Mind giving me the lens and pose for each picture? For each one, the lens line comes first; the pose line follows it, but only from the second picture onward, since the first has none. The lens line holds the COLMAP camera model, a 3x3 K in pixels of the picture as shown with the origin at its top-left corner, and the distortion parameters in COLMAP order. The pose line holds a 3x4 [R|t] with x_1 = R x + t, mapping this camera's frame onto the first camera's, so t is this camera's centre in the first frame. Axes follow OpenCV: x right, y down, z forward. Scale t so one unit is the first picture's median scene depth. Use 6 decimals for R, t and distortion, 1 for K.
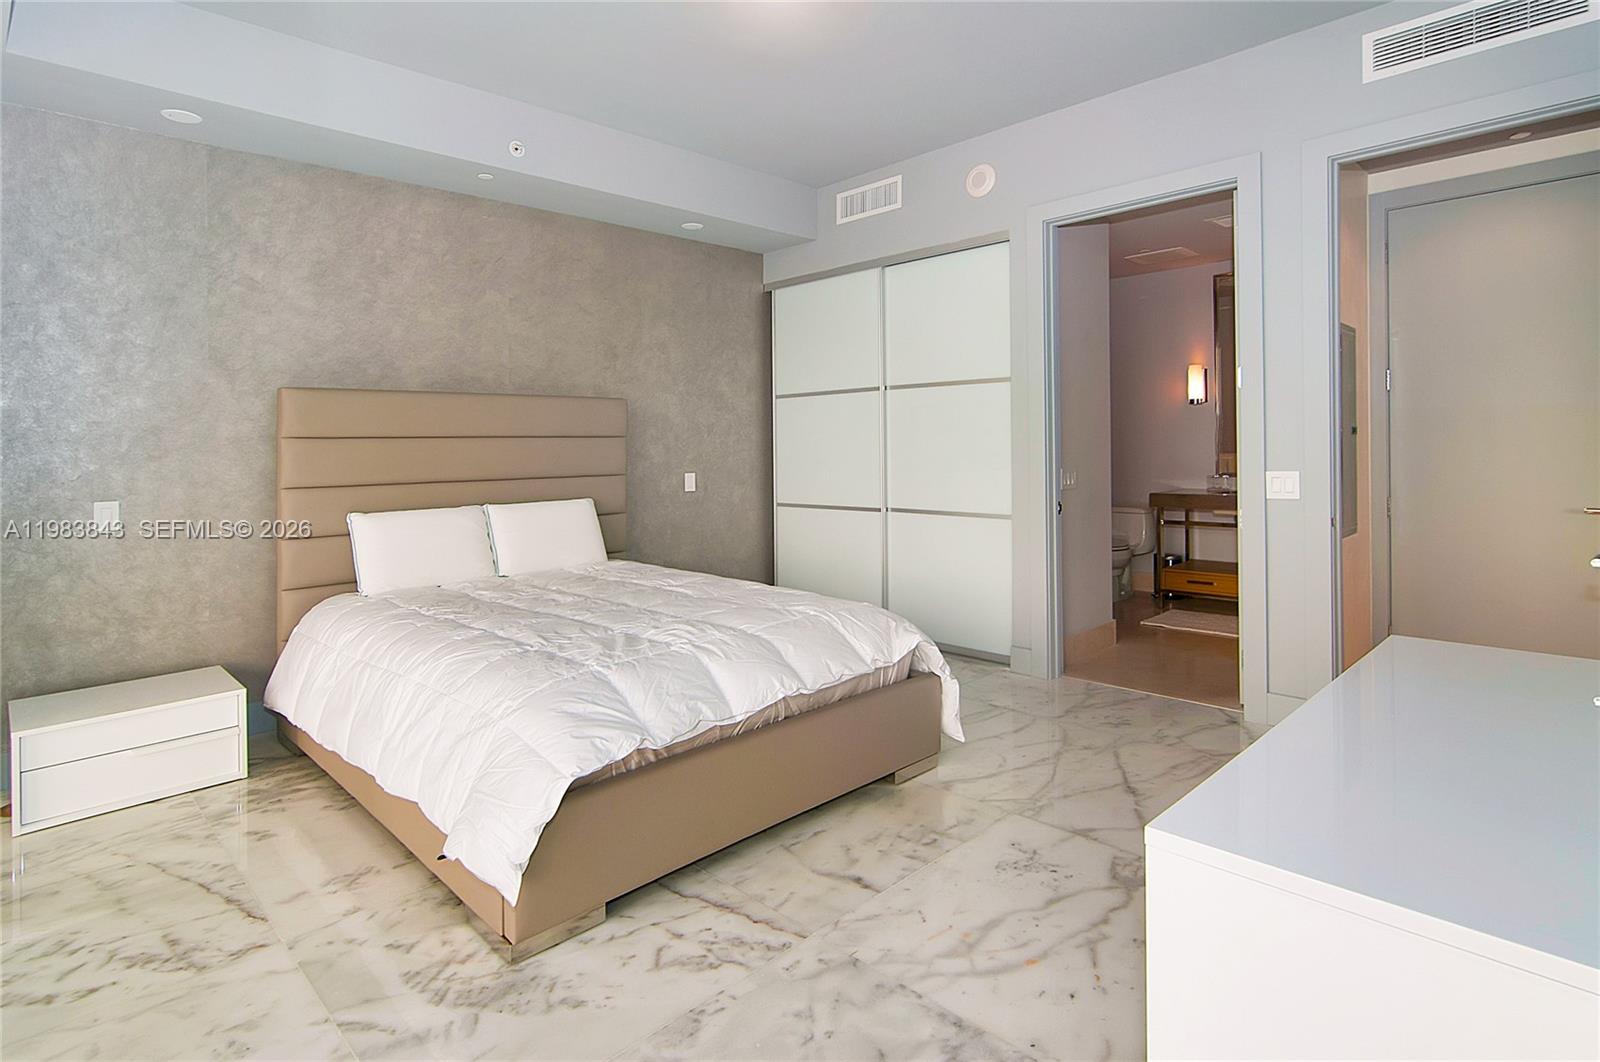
lens RADIAL K [[816.9, 0, 736.3], [0, 816.9, 442.8], [0, 0, 1]] dist [-0.000060, 0.001491]
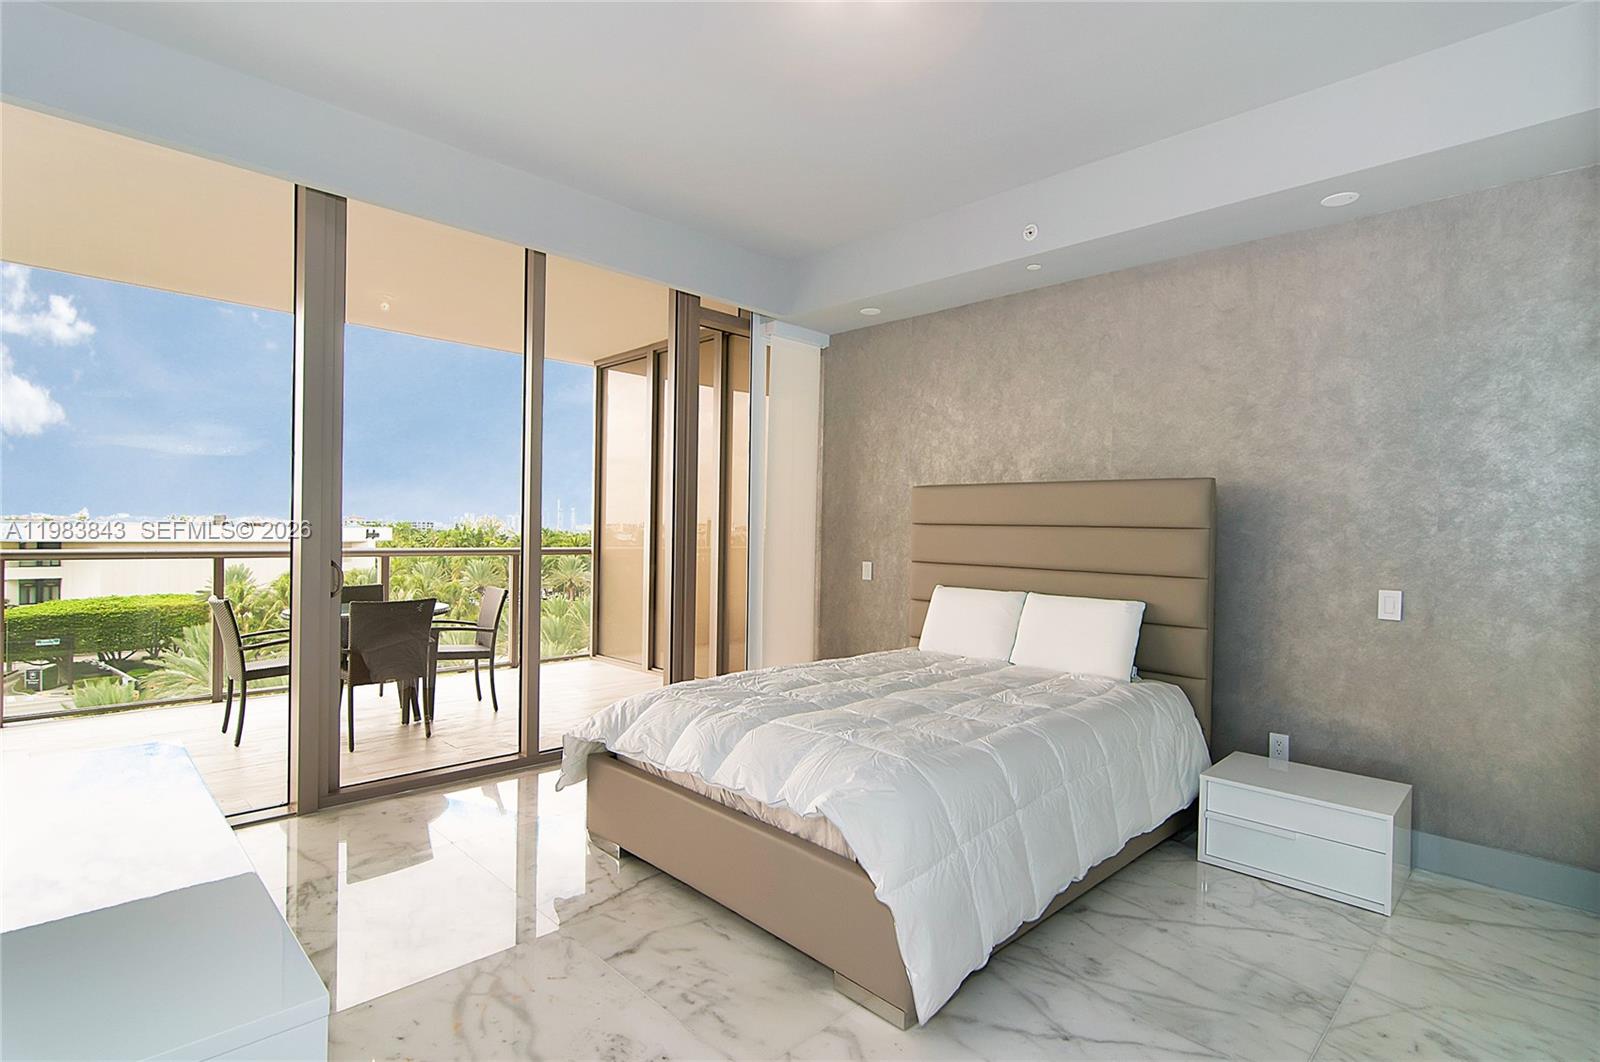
lens RADIAL K [[816.9, 0, 795.7], [0, 816.9, 523.2], [0, 0, 1]] dist [-0.000060, 0.001491]
pose [[0.019760, 0.010496, -0.999750, 0.701437], [-0.017348, 0.999798, 0.010154, -0.015256], [0.999654, 0.017143, 0.019938, 0.695796]]
